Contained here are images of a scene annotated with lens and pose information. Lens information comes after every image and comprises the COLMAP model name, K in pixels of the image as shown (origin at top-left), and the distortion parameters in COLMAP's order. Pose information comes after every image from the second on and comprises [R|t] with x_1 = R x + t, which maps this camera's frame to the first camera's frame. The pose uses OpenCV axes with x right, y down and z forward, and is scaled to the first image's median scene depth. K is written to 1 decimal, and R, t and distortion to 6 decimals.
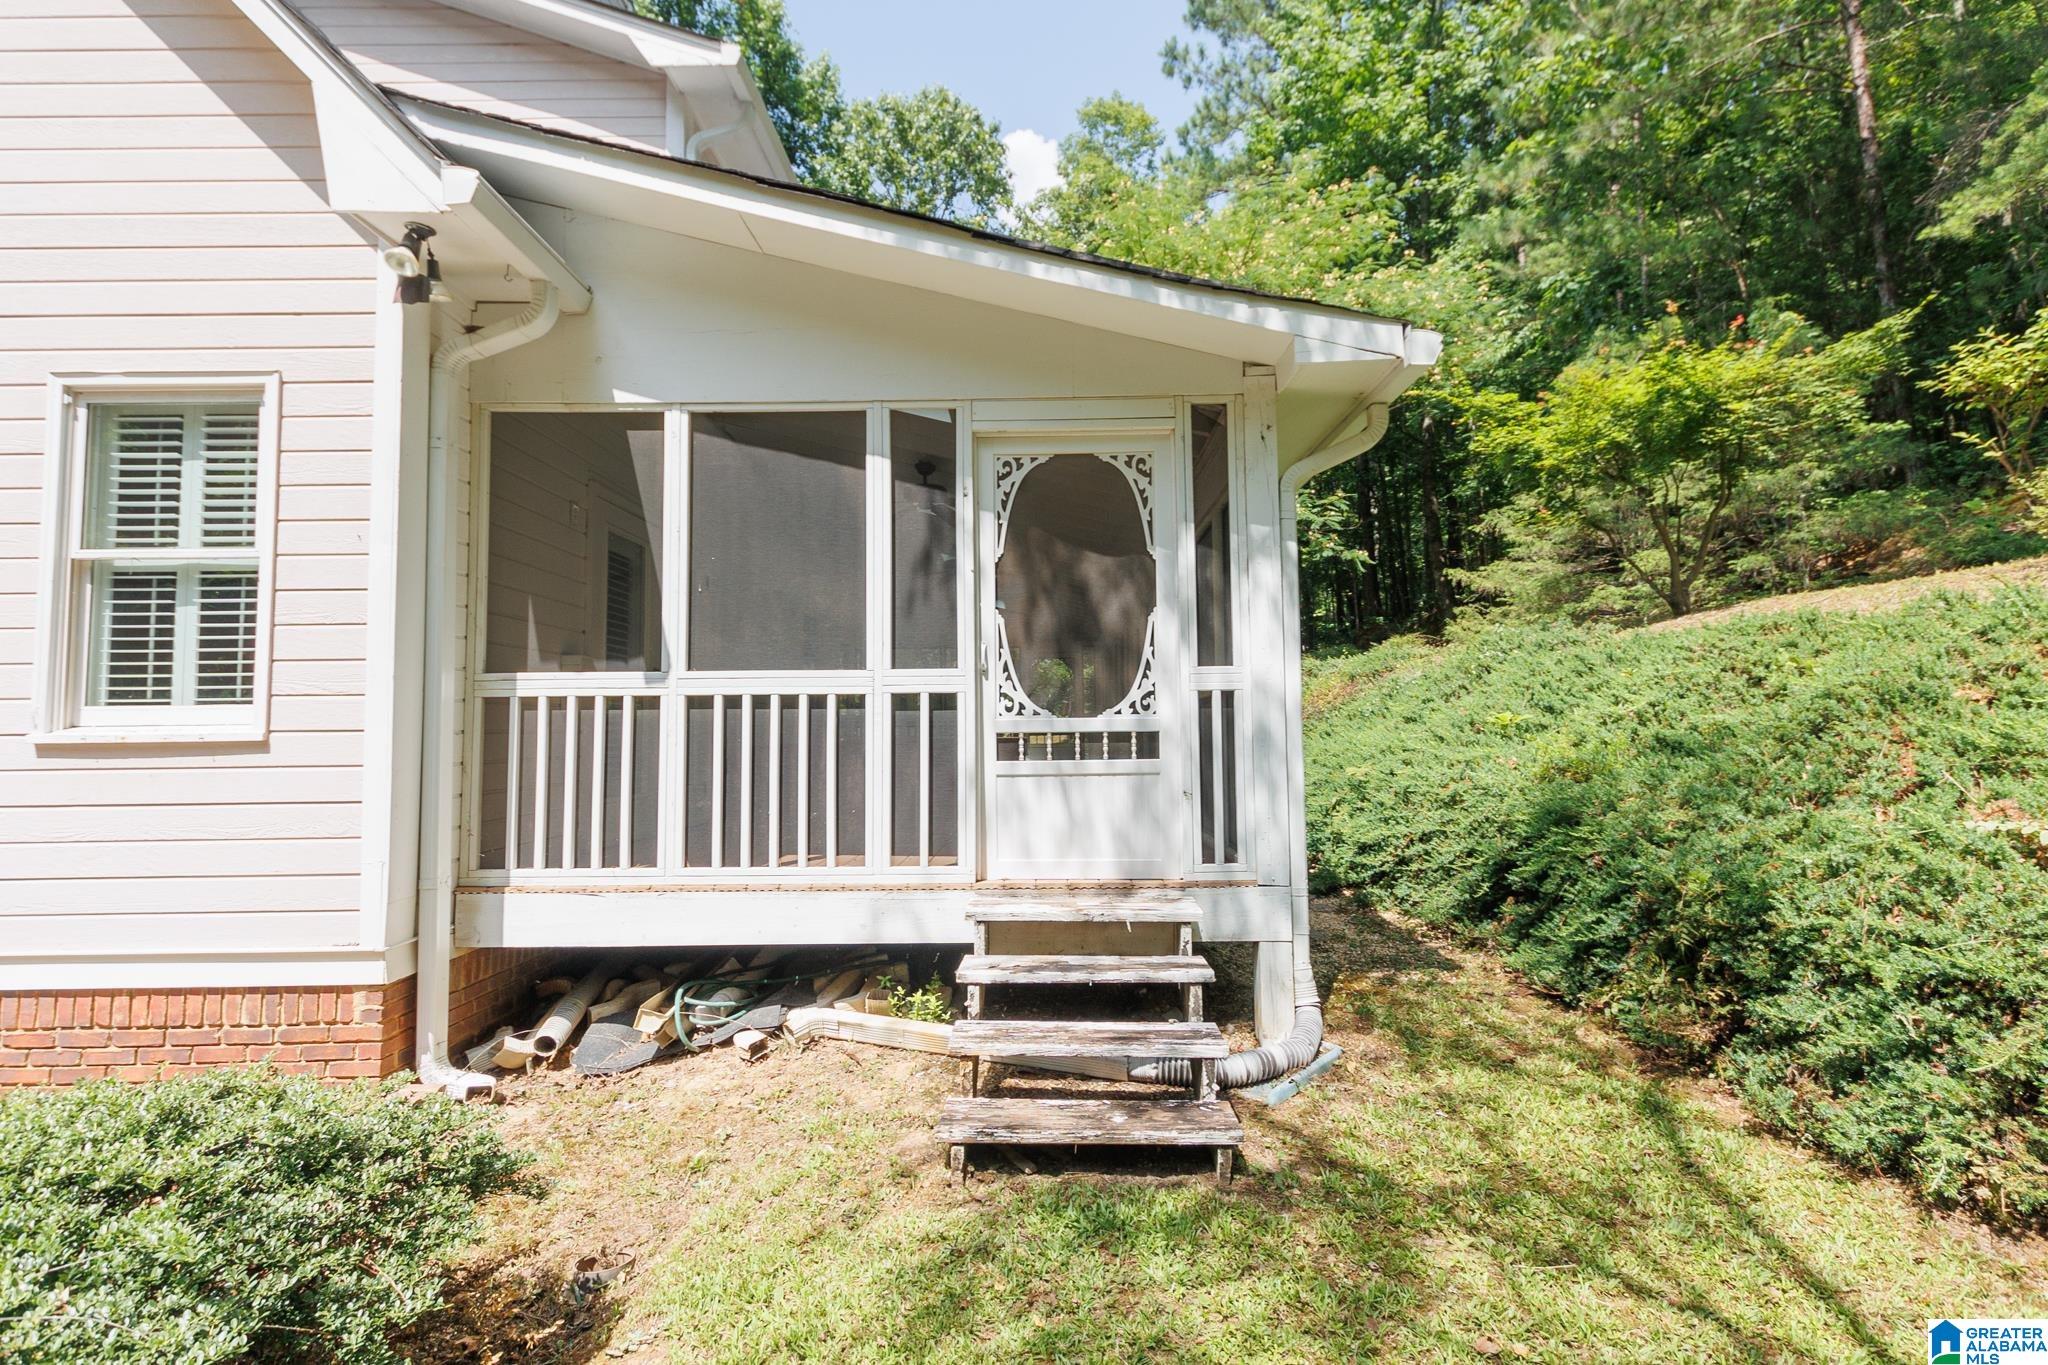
lens RADIAL K [[962.2, 0, 1031.0], [0, 962.2, 669.1], [0, 0, 1]] dist [0.000997, -0.000903]
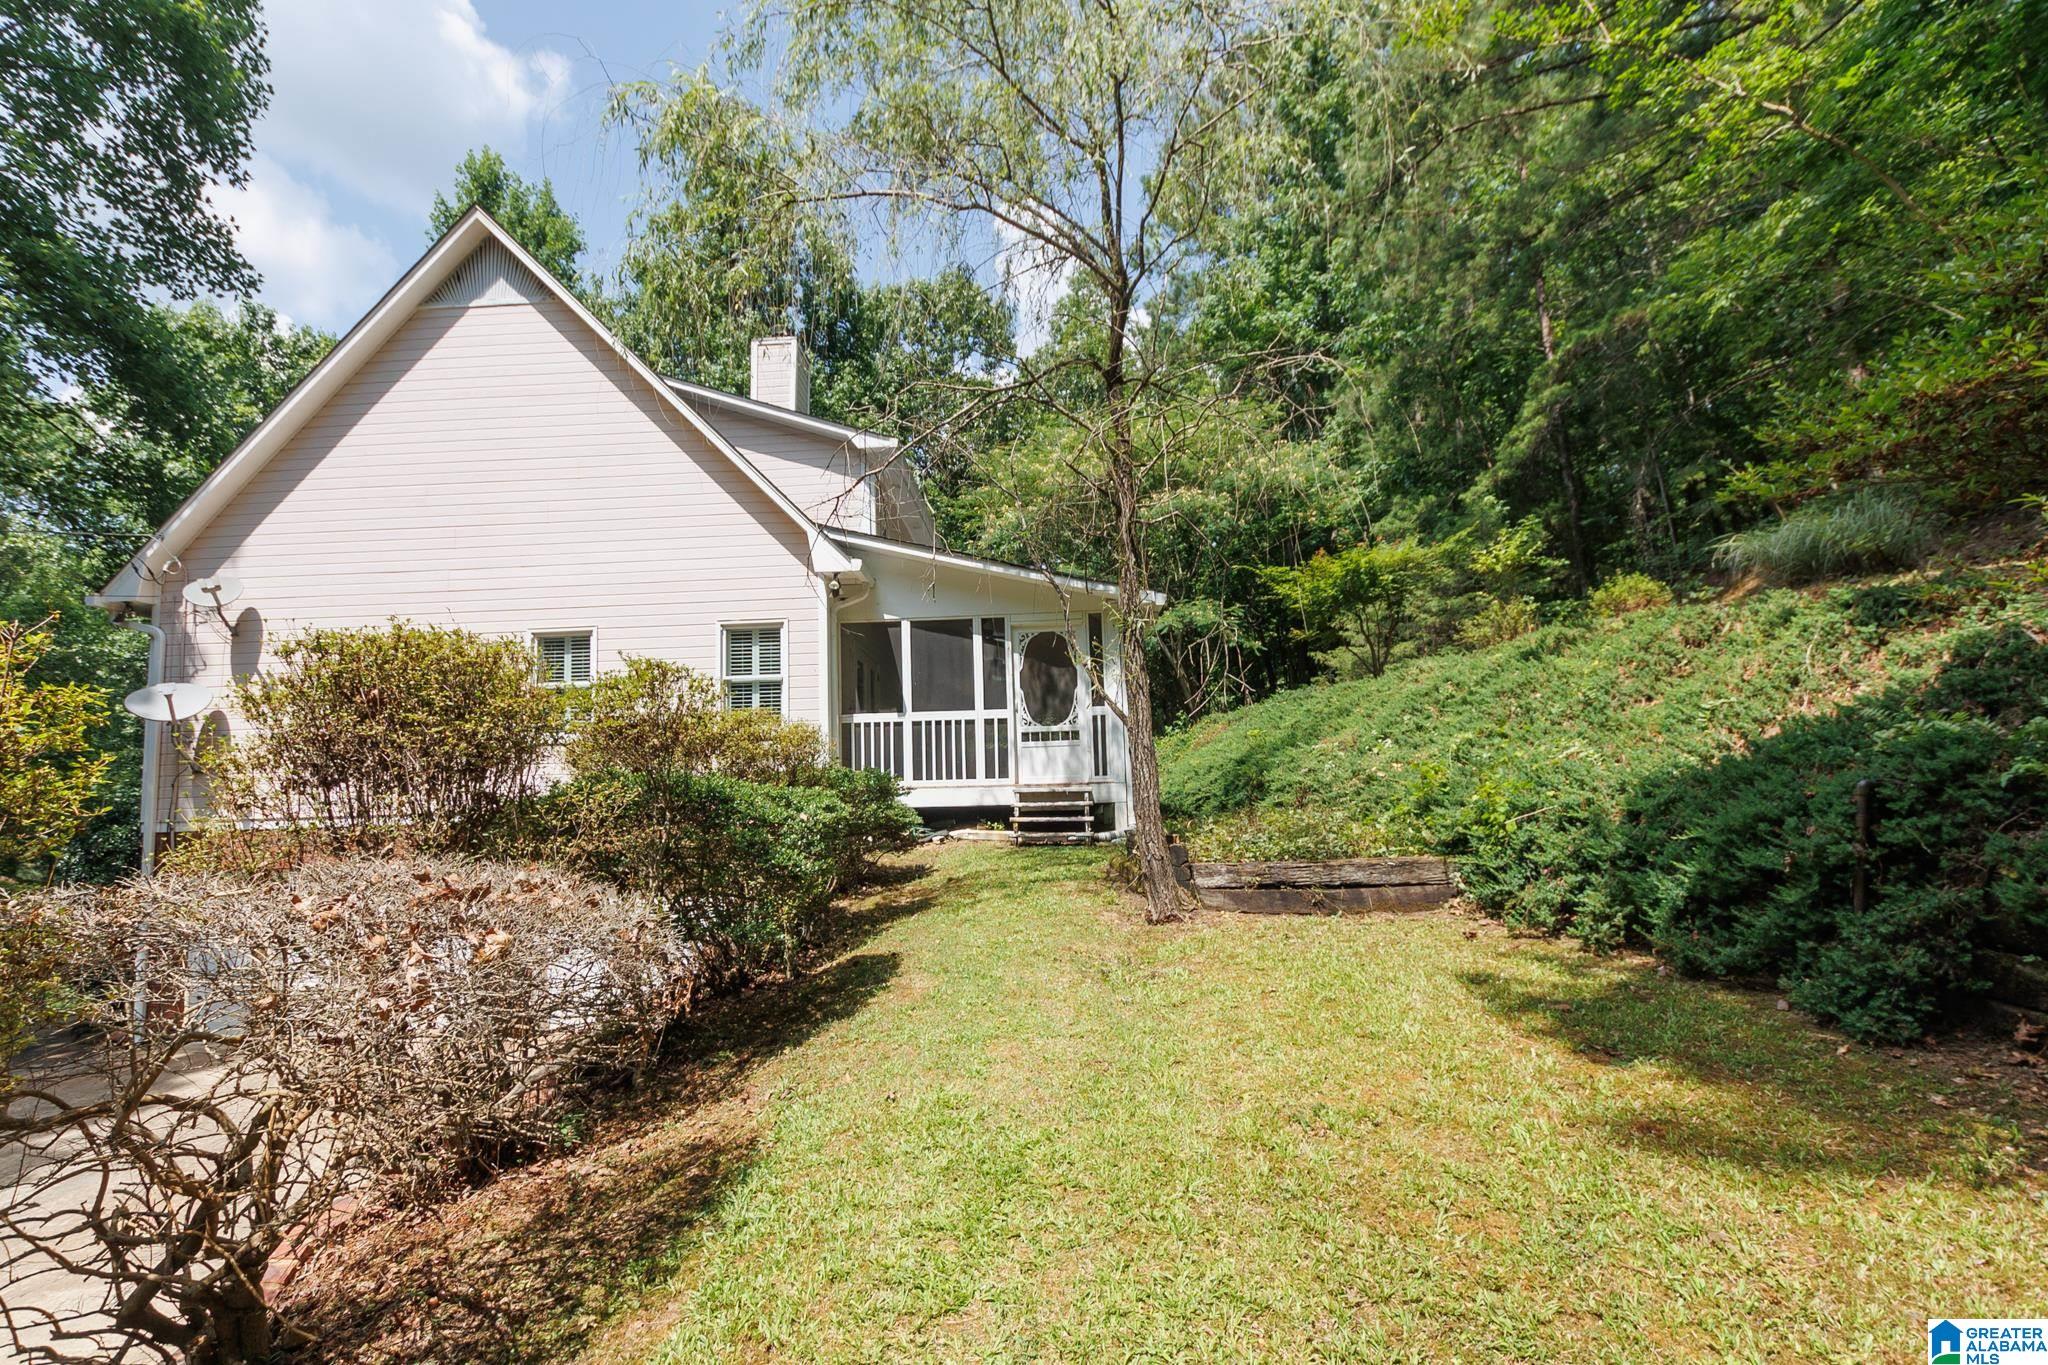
lens RADIAL K [[962.2, 0, 1031.0], [0, 962.2, 669.1], [0, 0, 1]] dist [0.000997, -0.000903]
pose [[0.999654, -0.024350, -0.009916, 0.024217], [0.023516, 0.996752, -0.077016, 0.100664], [0.011759, 0.076756, 0.996981, -1.831233]]
